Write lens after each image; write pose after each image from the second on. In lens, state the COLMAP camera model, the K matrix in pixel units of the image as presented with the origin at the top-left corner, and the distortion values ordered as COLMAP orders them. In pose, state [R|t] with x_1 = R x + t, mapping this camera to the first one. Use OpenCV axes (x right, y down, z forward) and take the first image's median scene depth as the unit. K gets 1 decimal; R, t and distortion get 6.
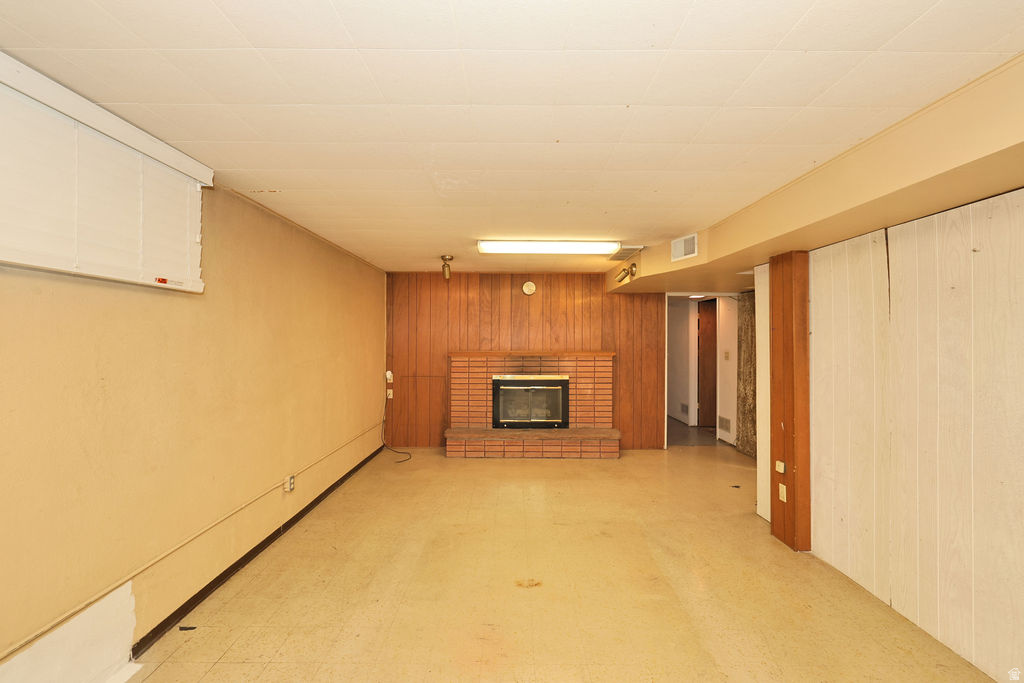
lens RADIAL K [[434.4, 0, 515.3], [0, 434.4, 338.3], [0, 0, 1]] dist [-0.003518, 0.000698]
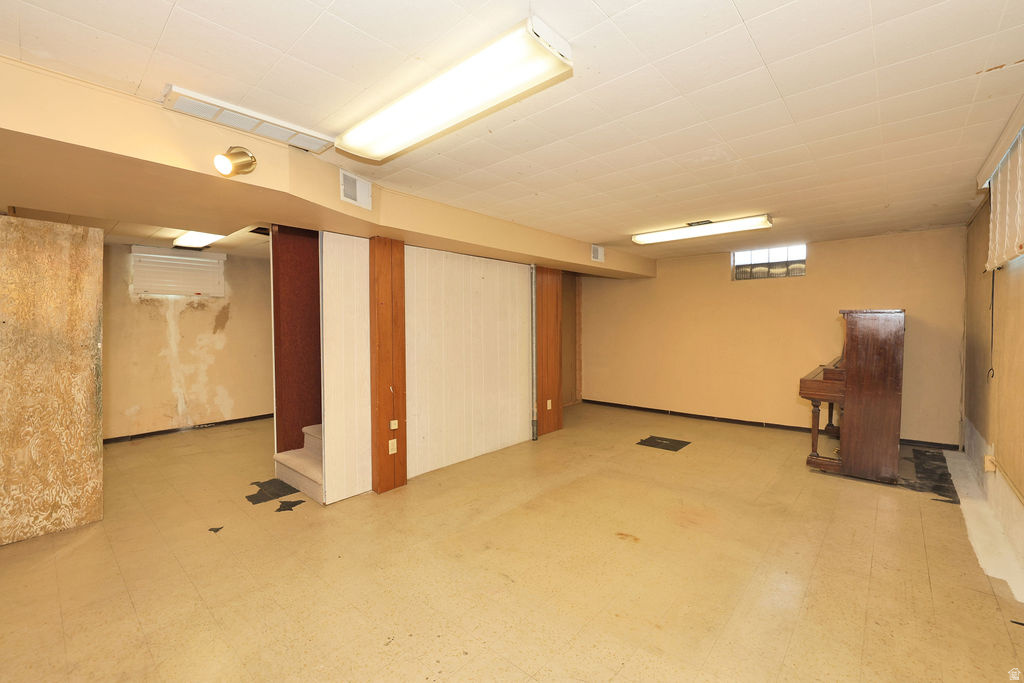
lens RADIAL K [[434.4, 0, 516.3], [0, 434.4, 340.5], [0, 0, 1]] dist [-0.003518, 0.000698]
pose [[-0.752346, -0.021188, 0.658427, -0.388984], [-0.001323, 0.999529, 0.030653, 0.039793], [-0.658766, 0.022190, -0.752020, 1.676405]]
